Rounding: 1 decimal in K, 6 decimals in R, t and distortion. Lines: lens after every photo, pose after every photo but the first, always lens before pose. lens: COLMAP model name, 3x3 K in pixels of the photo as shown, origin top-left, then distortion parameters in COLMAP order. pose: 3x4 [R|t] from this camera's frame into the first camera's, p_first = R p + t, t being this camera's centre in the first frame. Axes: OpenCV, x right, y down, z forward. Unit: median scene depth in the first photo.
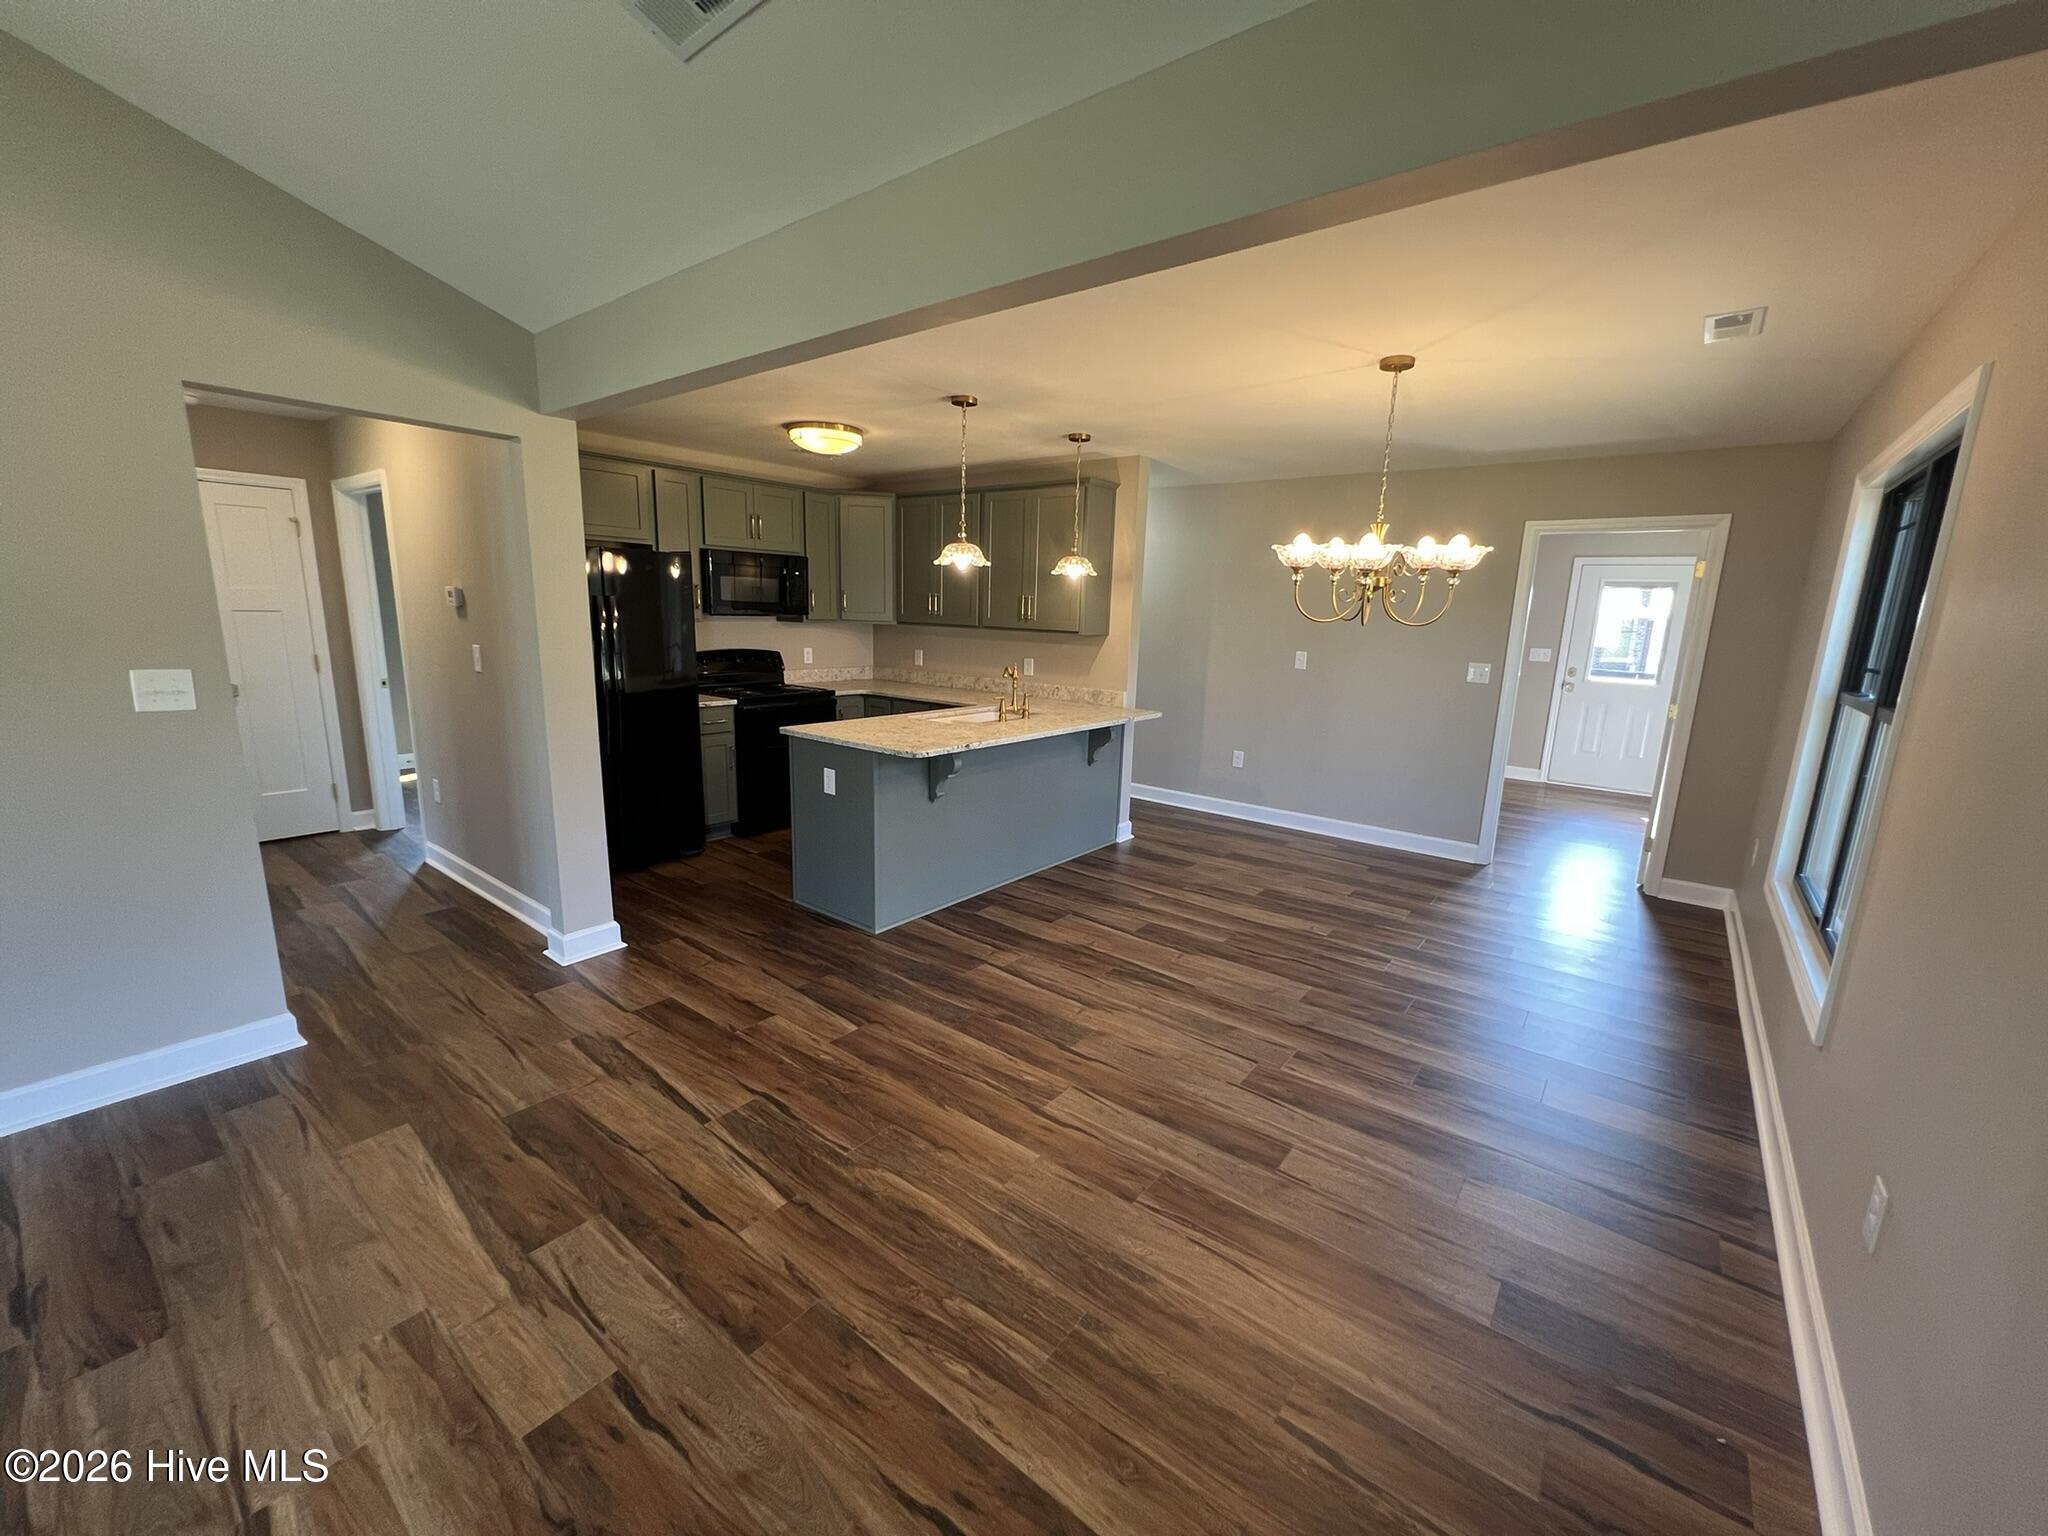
lens RADIAL K [[819.4, 0, 1026.9], [0, 819.4, 773.8], [0, 0, 1]] dist [-0.000419, -0.000482]
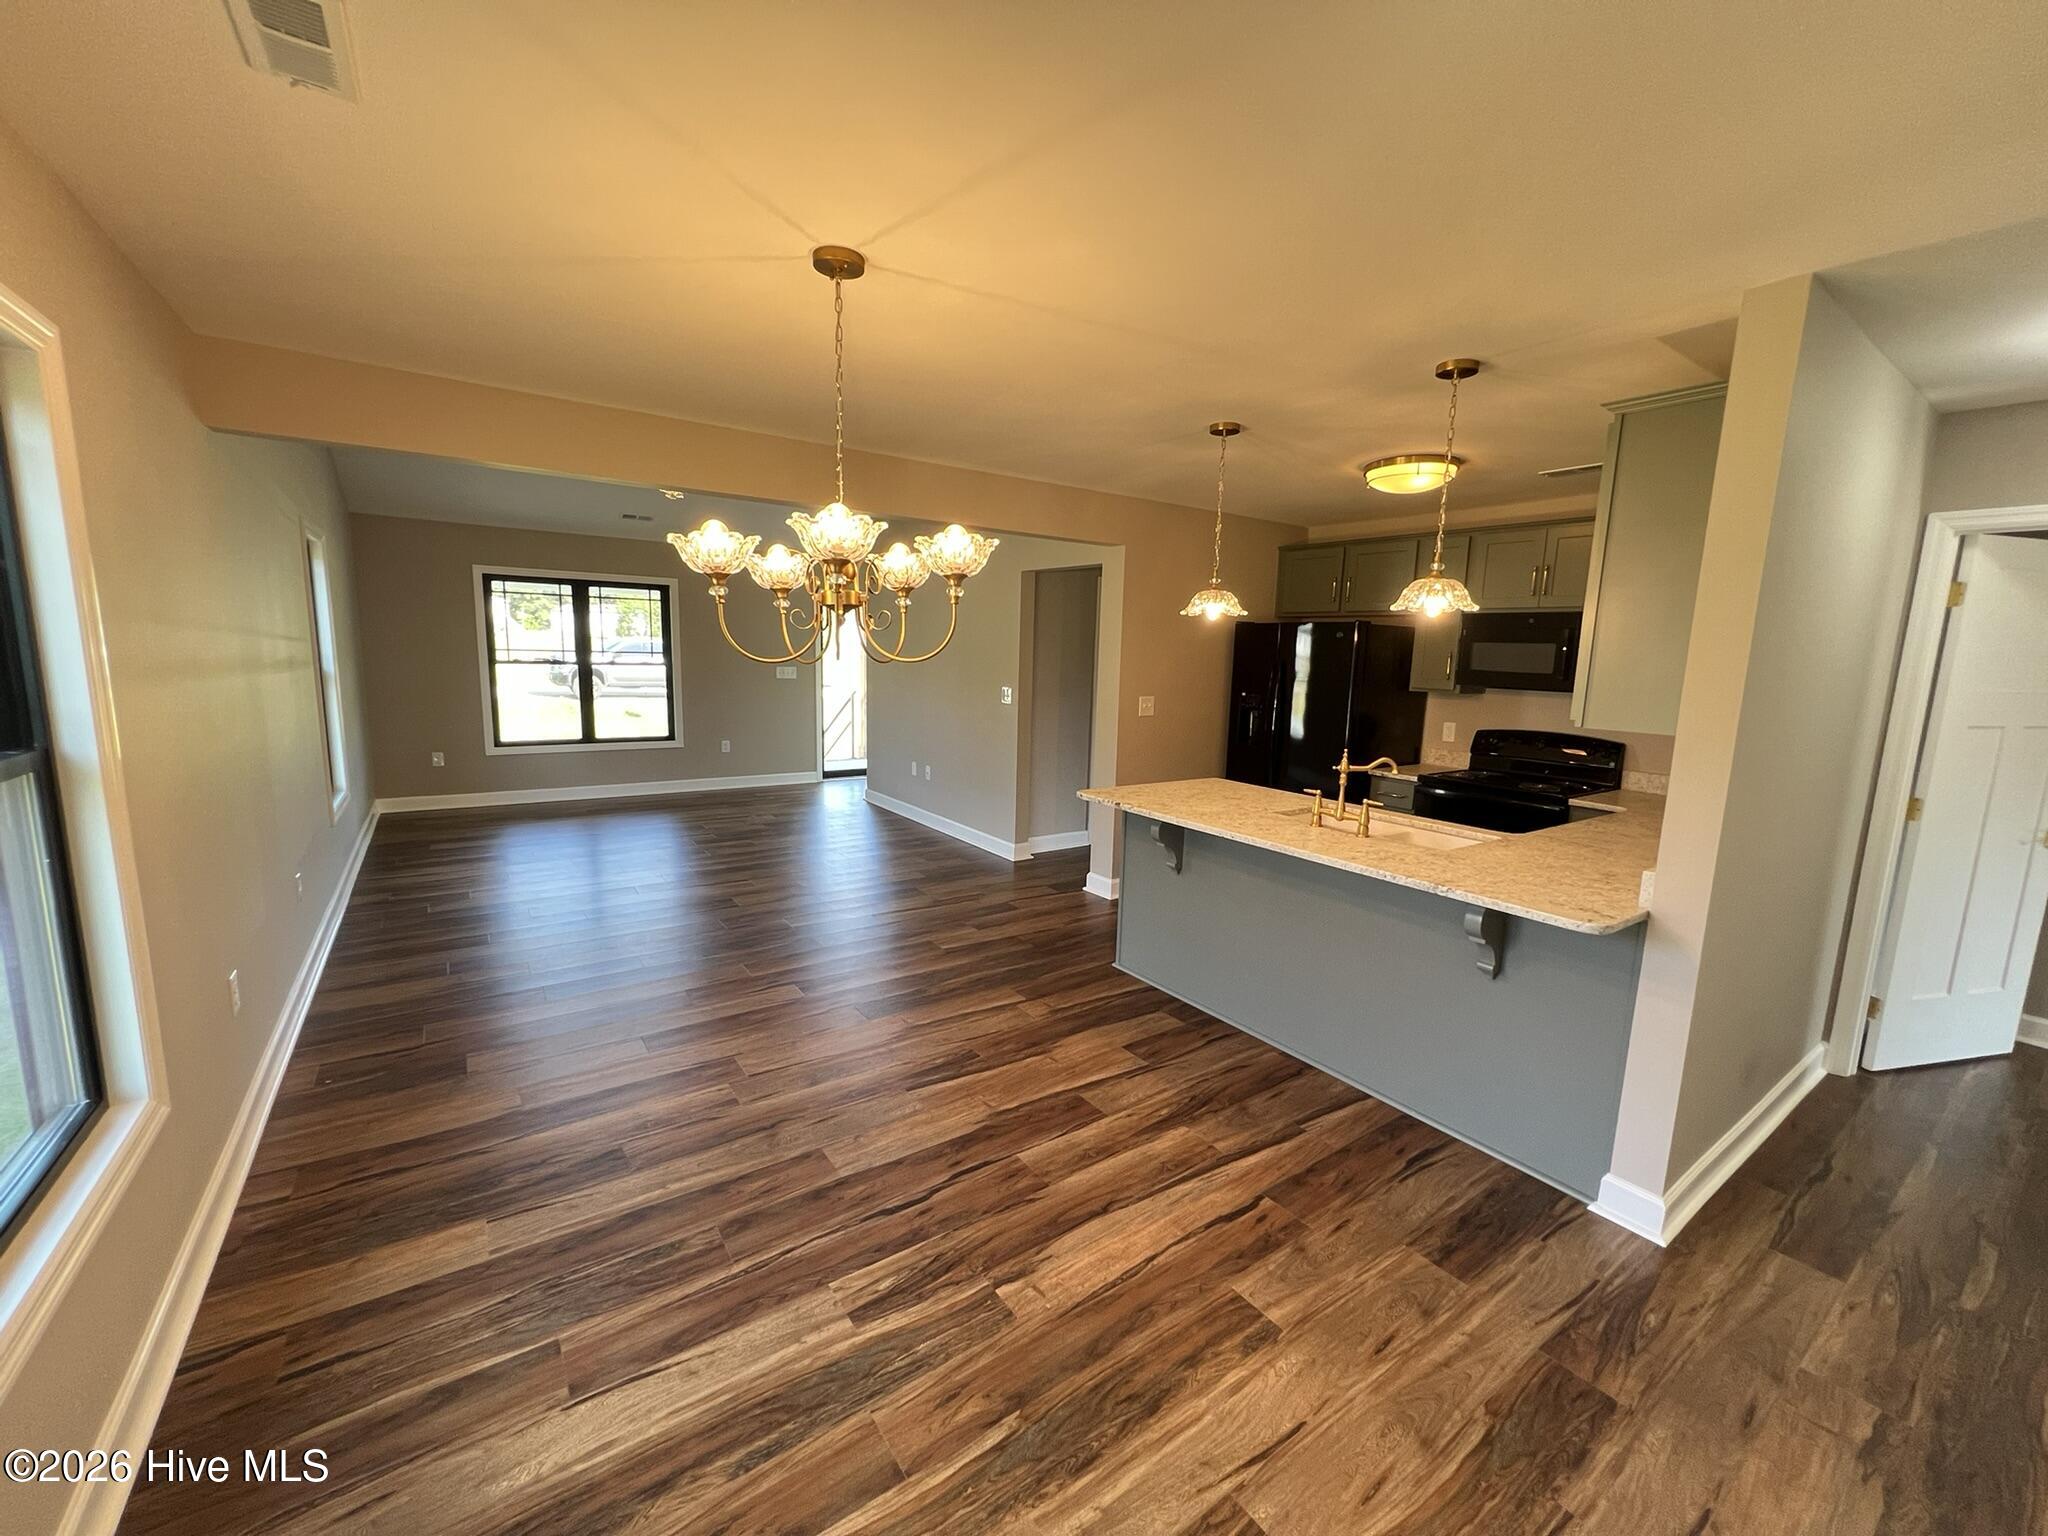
lens RADIAL K [[819.4, 0, 1026.9], [0, 819.4, 773.8], [0, 0, 1]] dist [-0.000419, -0.000482]
pose [[-0.288662, 0.105583, -0.951592, 0.832927], [-0.229753, 0.957221, 0.175902, -0.204099], [0.929456, 0.269407, -0.252055, 1.099874]]
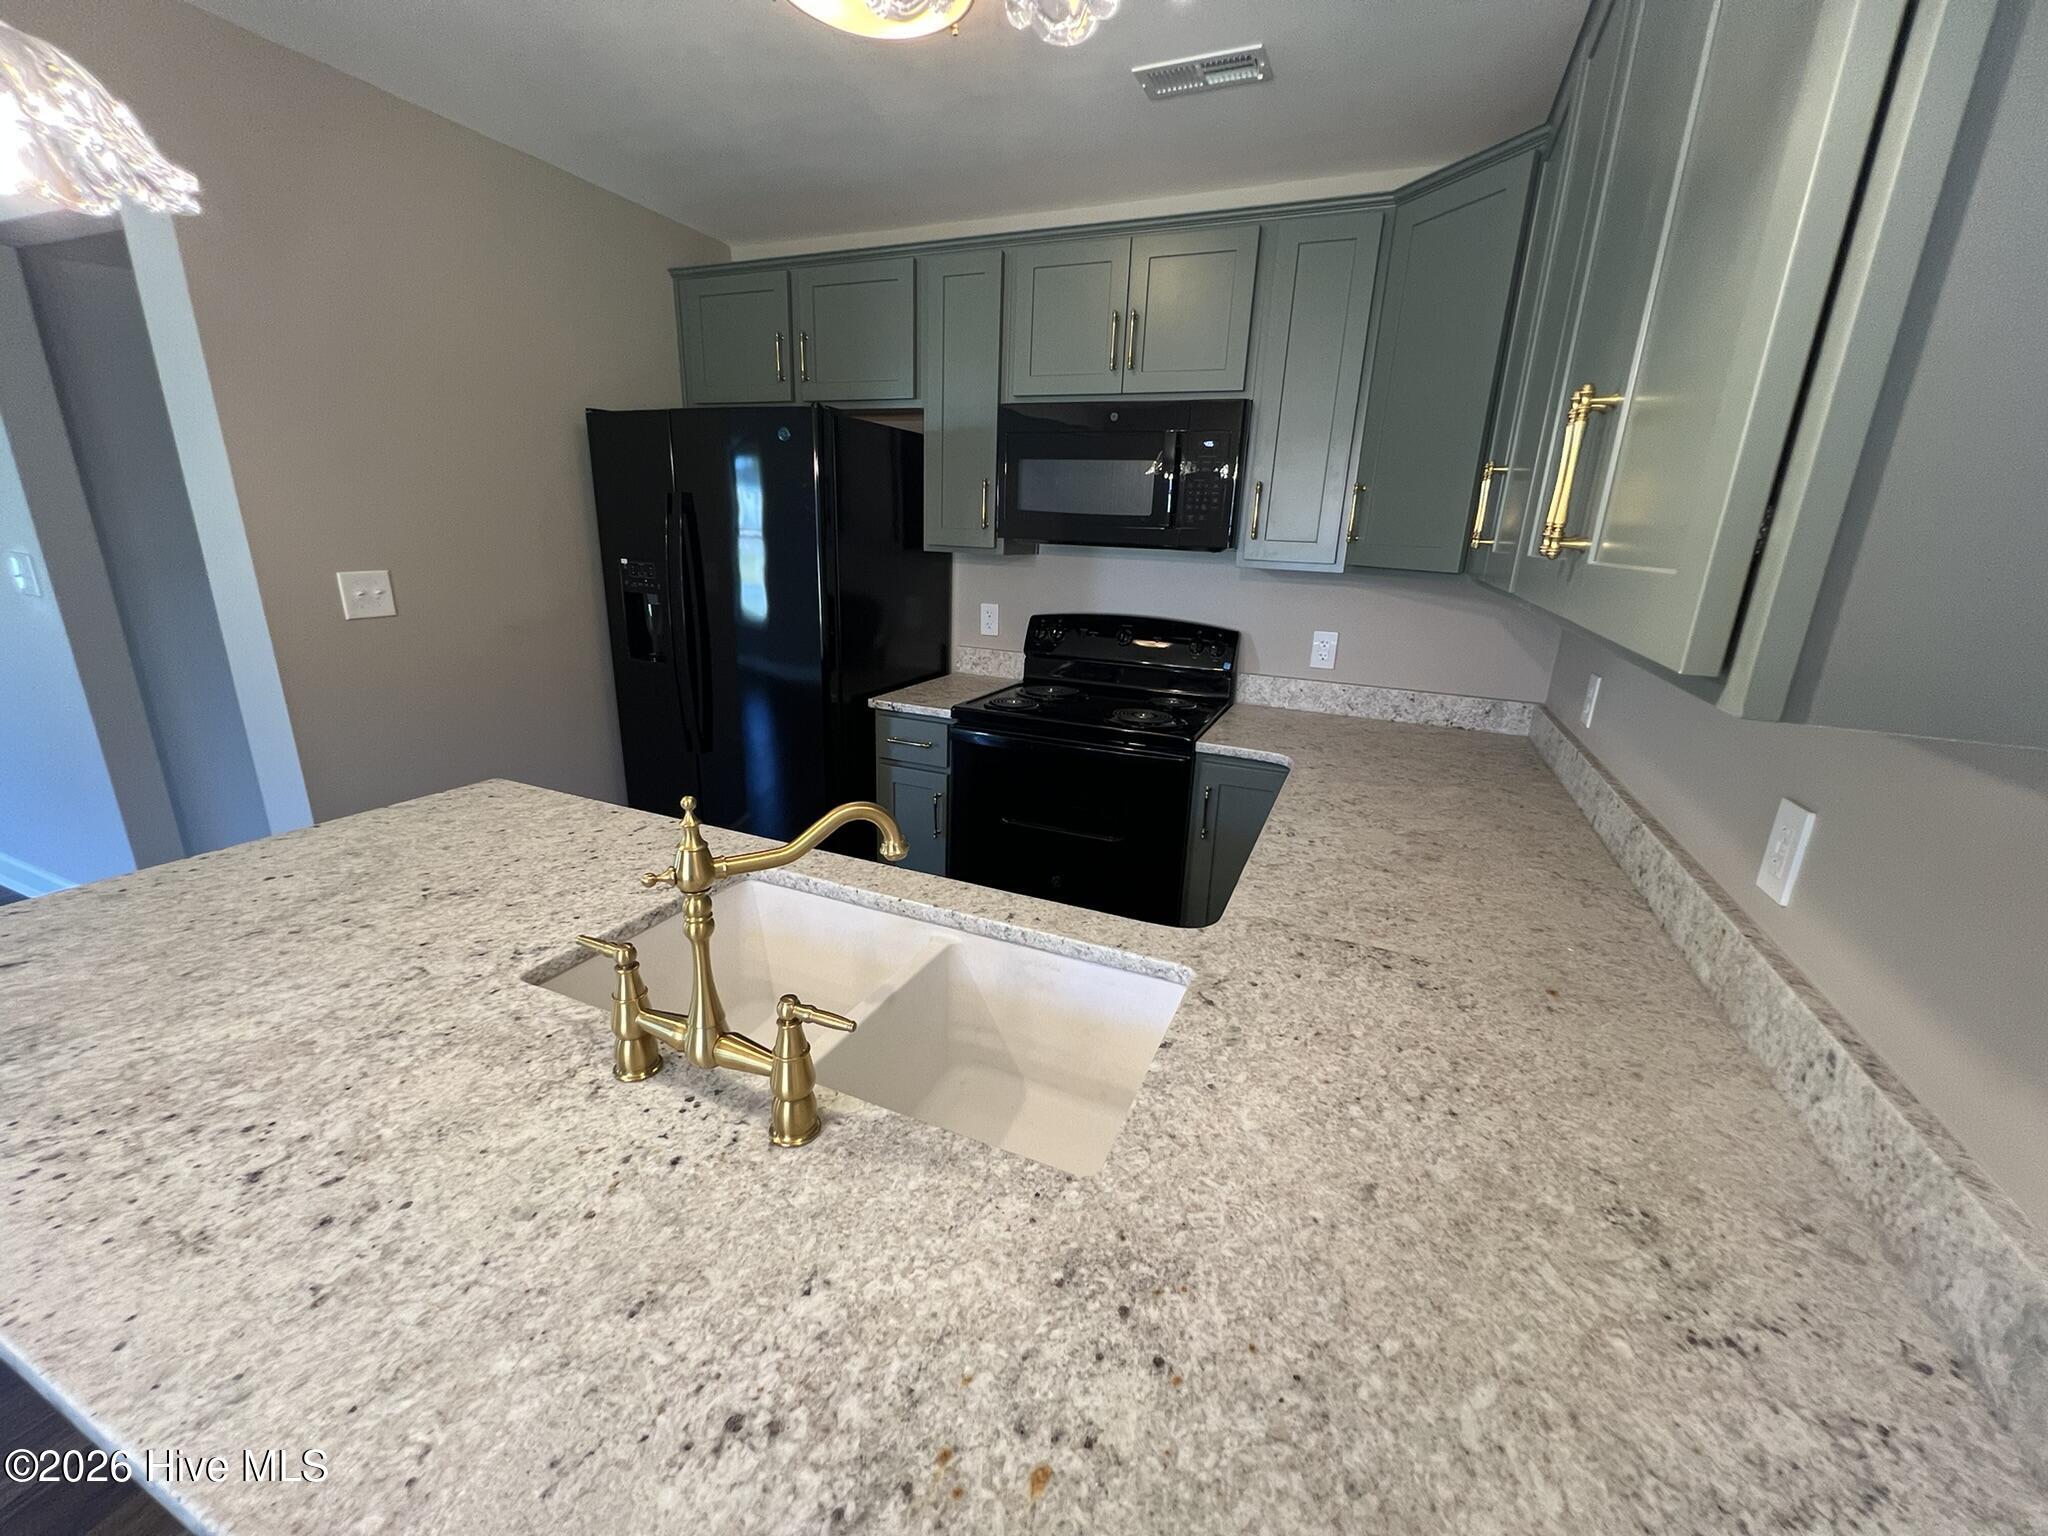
lens RADIAL K [[819.4, 0, 1026.9], [0, 819.4, 773.8], [0, 0, 1]] dist [-0.000419, -0.000482]
pose [[0.256407, 0.257324, -0.931687, 0.175938], [-0.224548, 0.953397, 0.201523, -0.218133], [0.940124, 0.157536, 0.302239, 1.195785]]
